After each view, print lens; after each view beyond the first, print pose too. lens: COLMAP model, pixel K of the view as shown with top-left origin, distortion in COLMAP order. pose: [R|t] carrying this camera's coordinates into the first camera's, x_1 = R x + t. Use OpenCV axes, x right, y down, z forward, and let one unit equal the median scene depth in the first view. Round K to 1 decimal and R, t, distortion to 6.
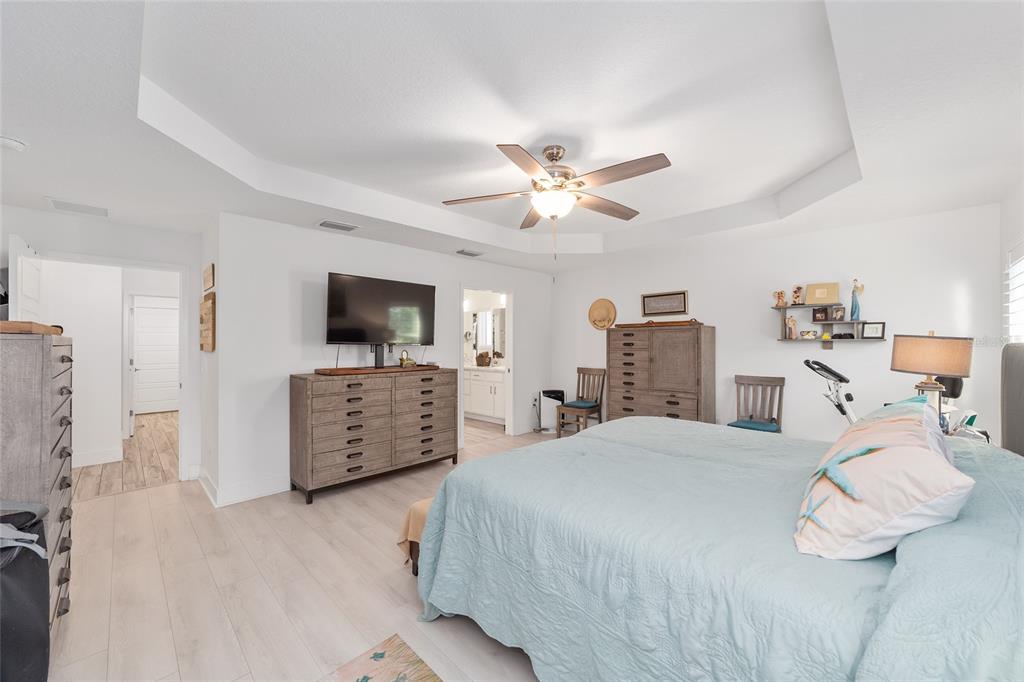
lens RADIAL K [[392.7, 0, 509.4], [0, 392.7, 340.7], [0, 0, 1]] dist [-0.002079, 0.000186]
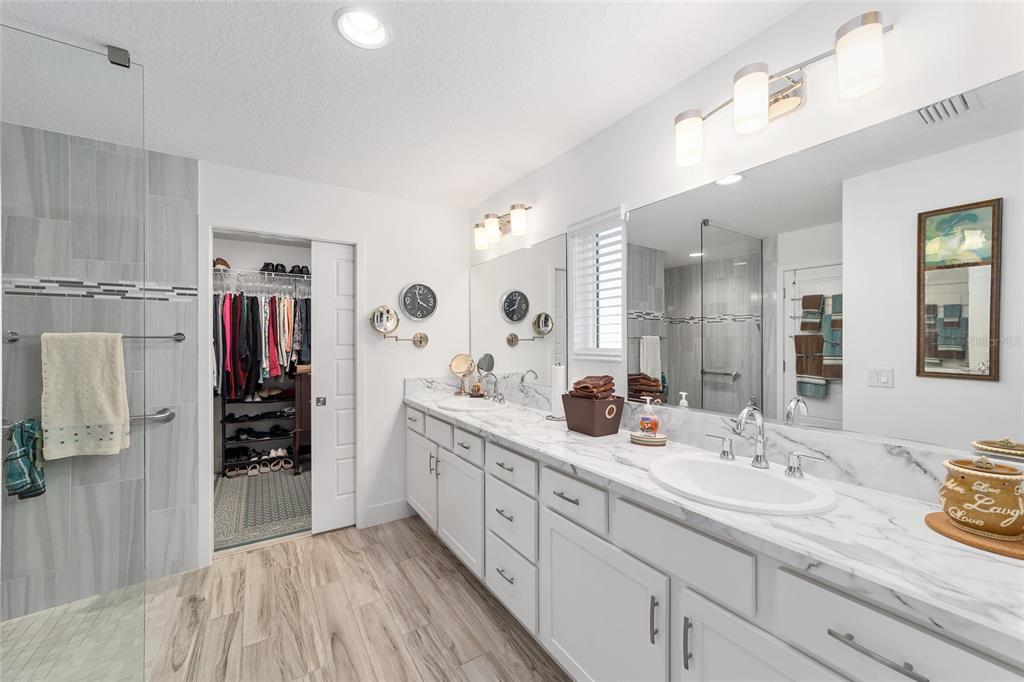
lens RADIAL K [[392.7, 0, 512.4], [0, 392.7, 342.2], [0, 0, 1]] dist [-0.002079, 0.000186]
pose [[0.977849, -0.000467, -0.209312, -0.073239], [0.001240, 0.999993, 0.003561, 0.005447], [0.209309, -0.003741, 0.977842, 0.841115]]
